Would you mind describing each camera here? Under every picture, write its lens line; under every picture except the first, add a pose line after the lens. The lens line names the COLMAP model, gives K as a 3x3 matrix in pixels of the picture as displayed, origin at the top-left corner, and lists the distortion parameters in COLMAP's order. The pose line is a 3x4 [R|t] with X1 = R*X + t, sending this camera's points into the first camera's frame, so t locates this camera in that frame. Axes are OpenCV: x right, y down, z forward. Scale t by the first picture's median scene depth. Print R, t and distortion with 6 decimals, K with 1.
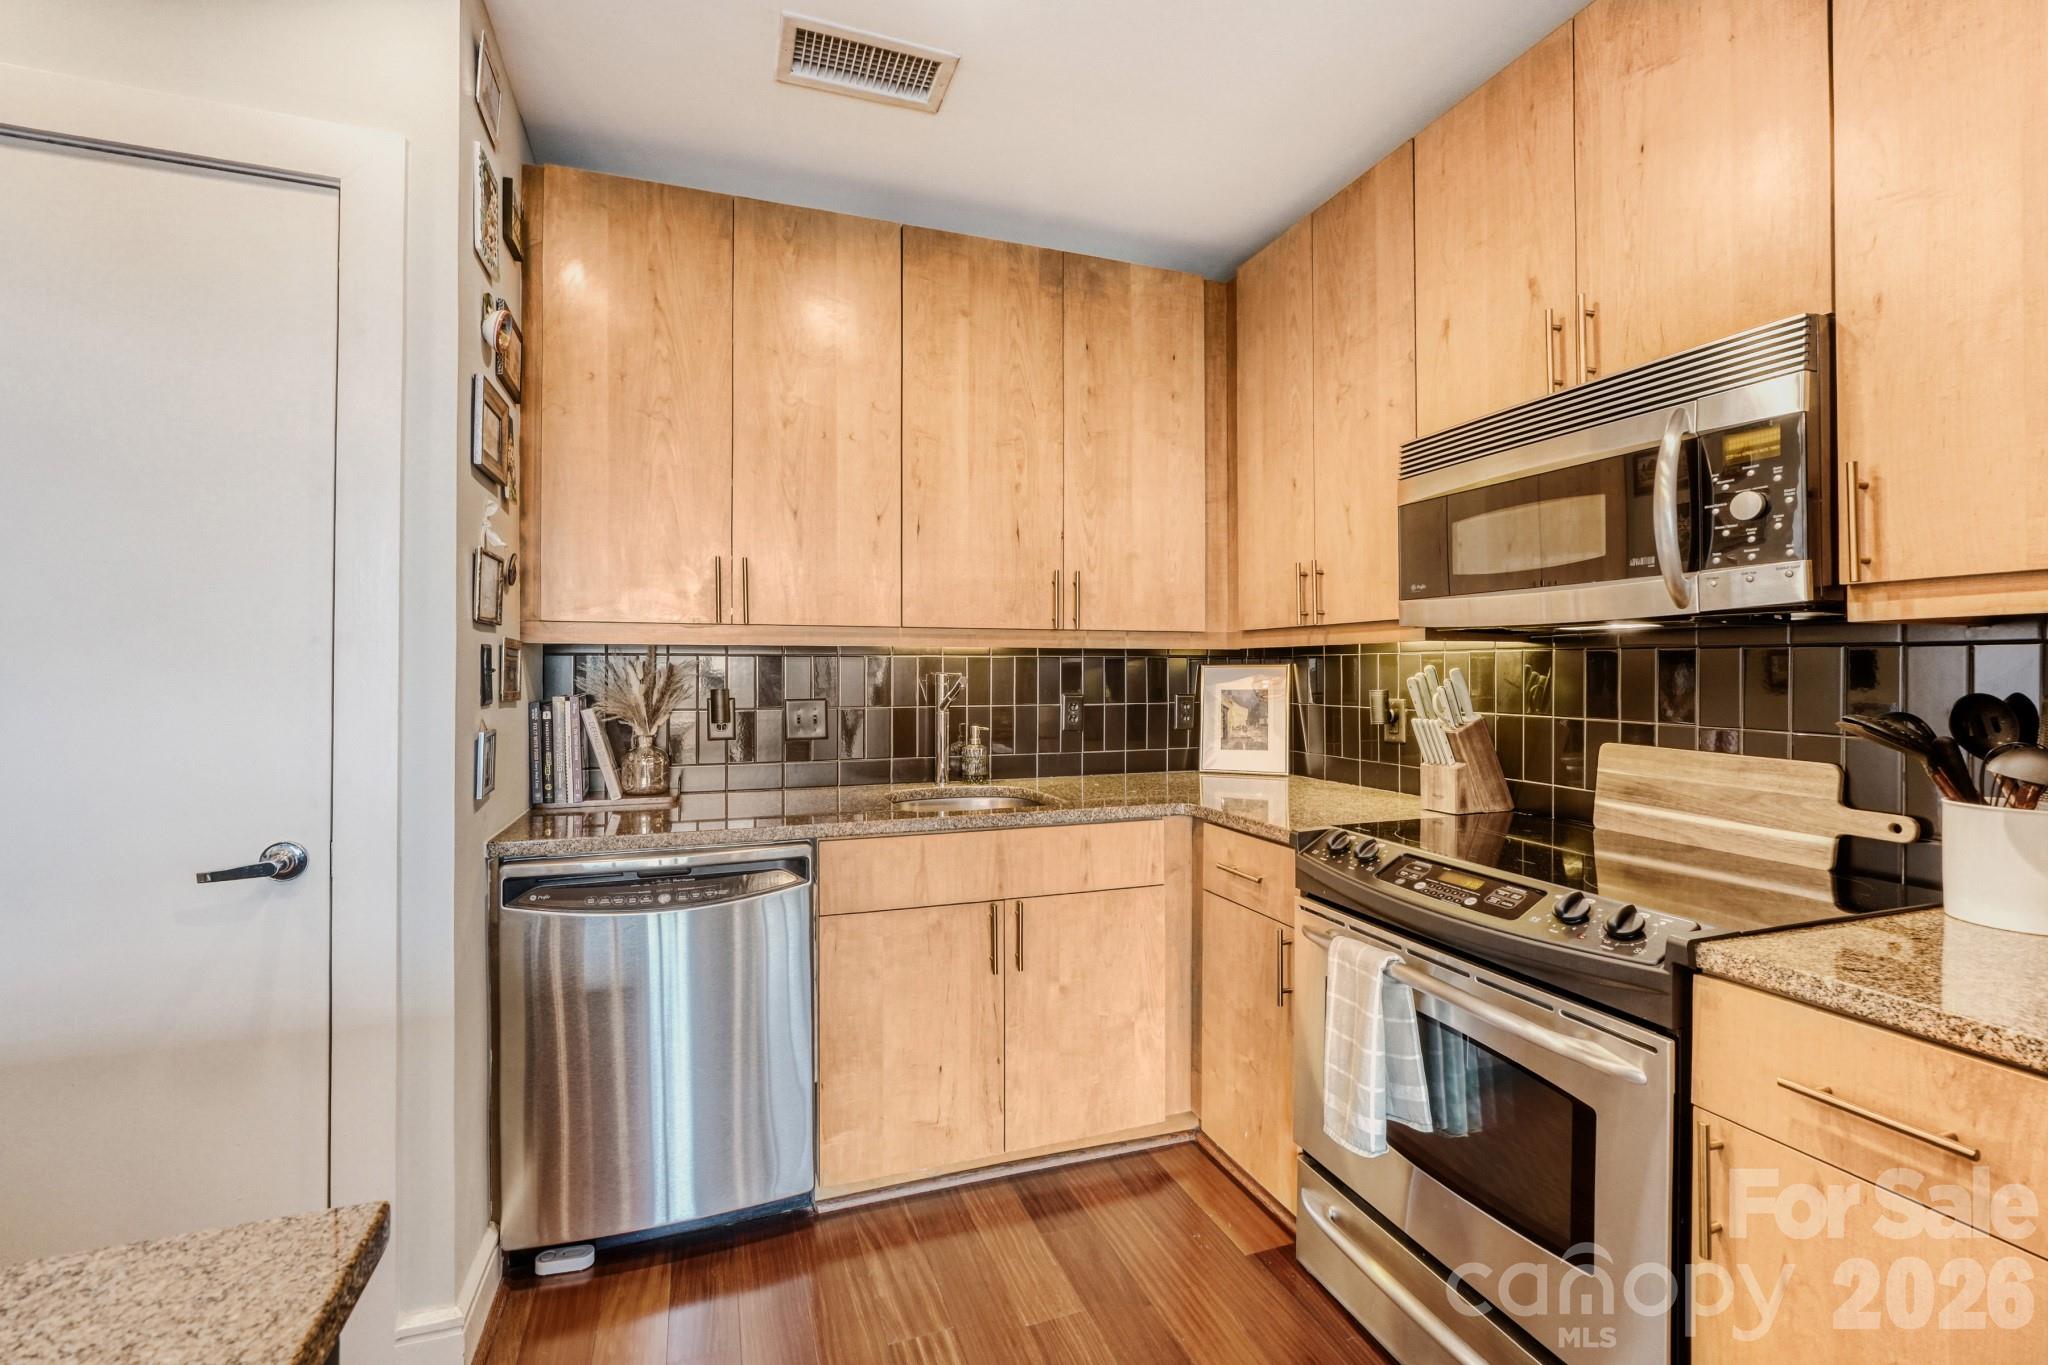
lens RADIAL K [[889.6, 0, 1020.0], [0, 889.6, 671.9], [0, 0, 1]] dist [-0.010131, 0.007389]
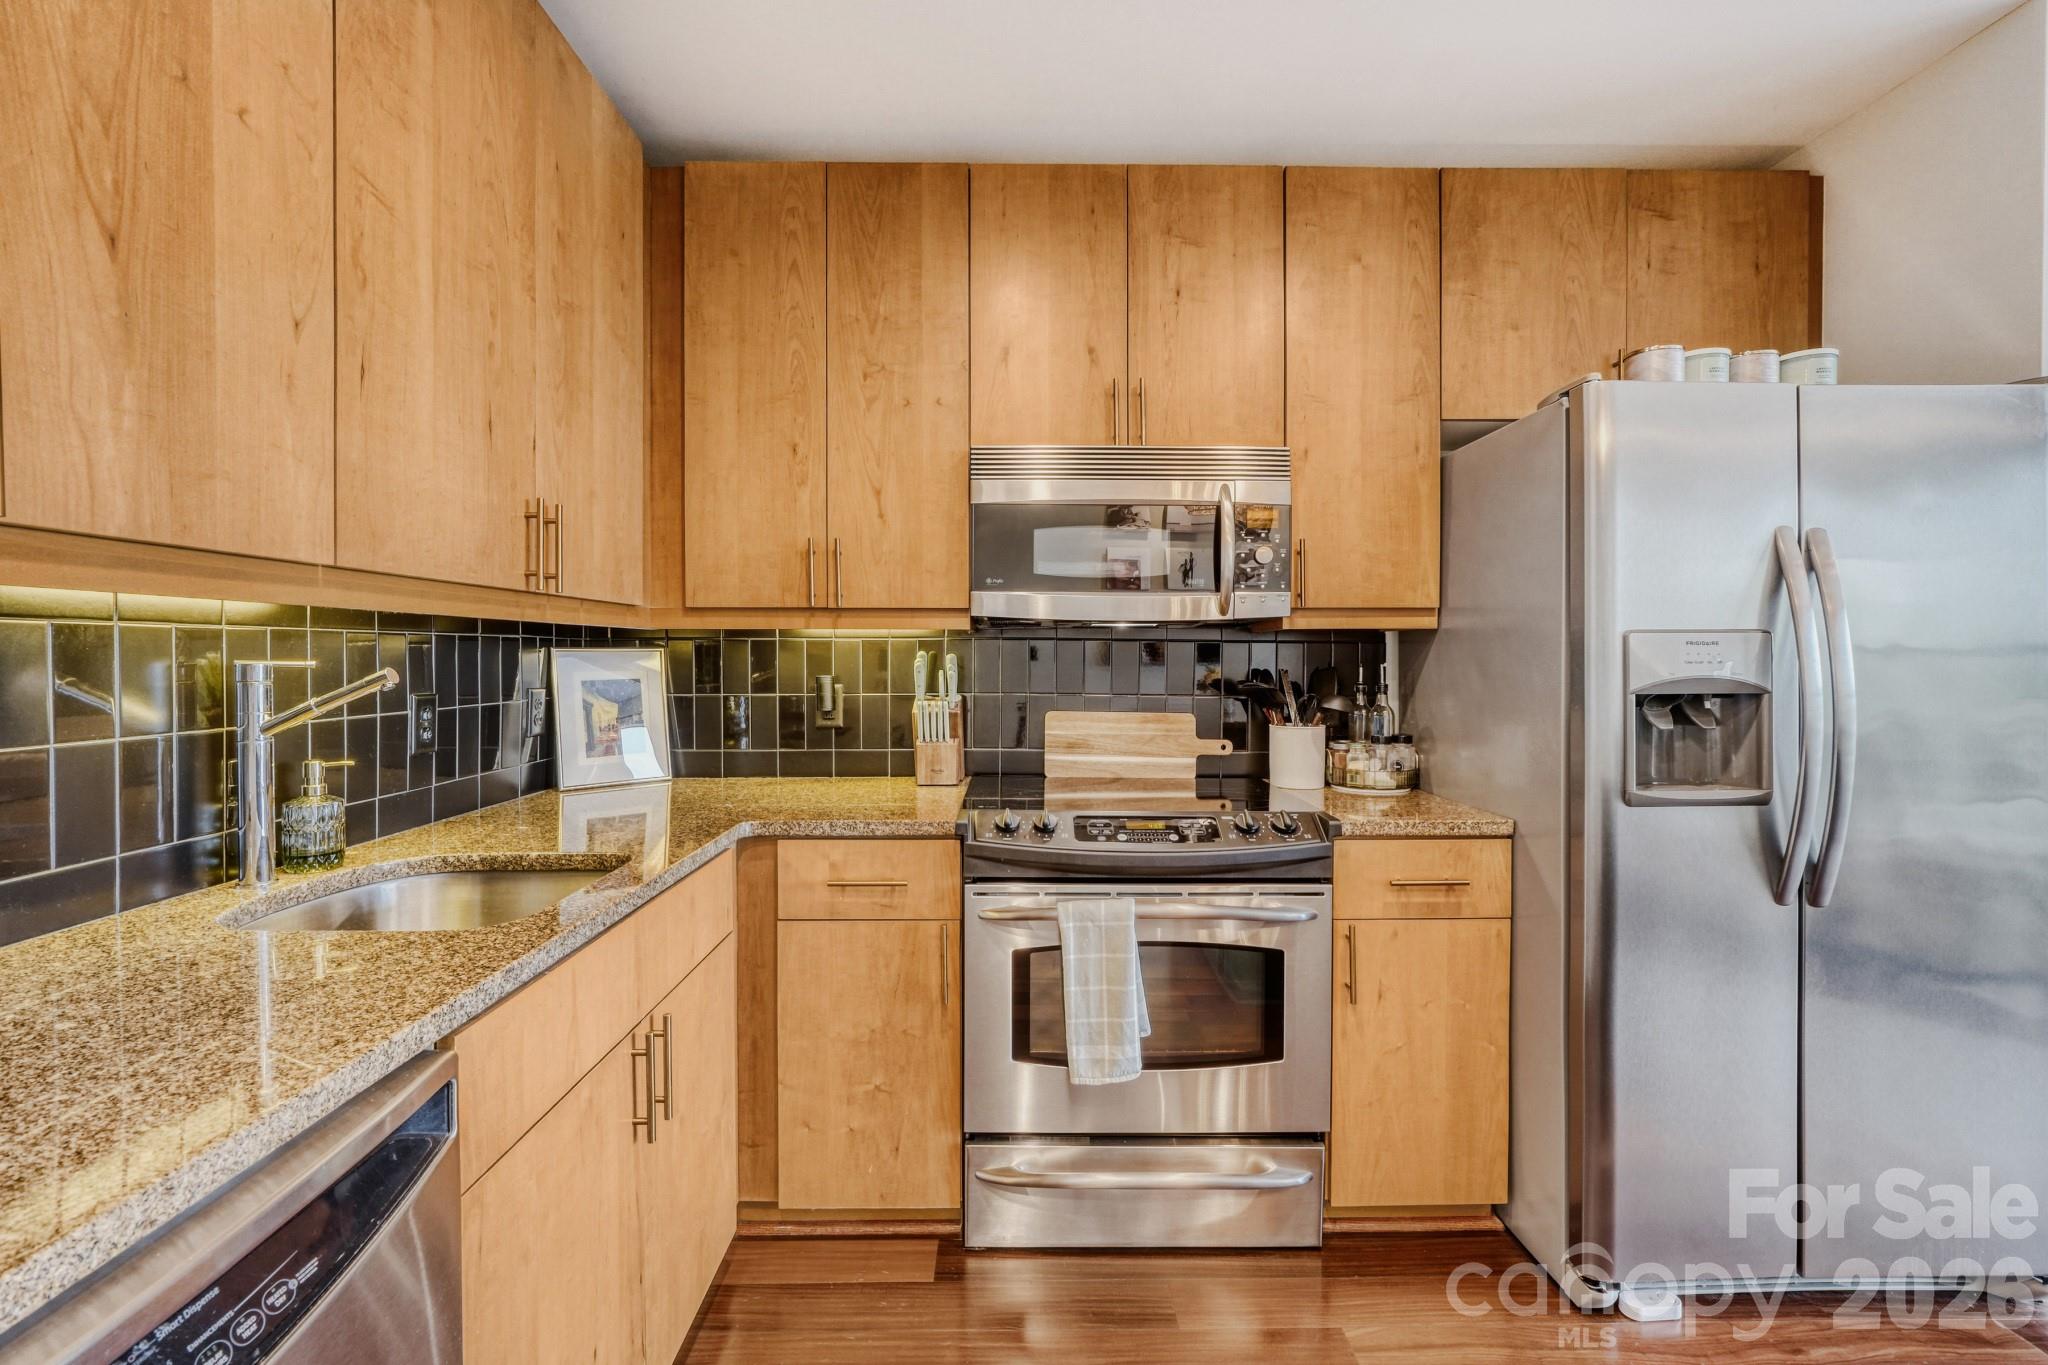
lens RADIAL K [[889.6, 0, 1012.1], [0, 889.6, 669.0], [0, 0, 1]] dist [-0.010131, 0.007389]
pose [[0.319973, -0.013577, 0.947329, -0.515120], [0.000438, 0.999899, 0.014182, -0.001360], [-0.947427, -0.004123, 0.319947, 0.539899]]
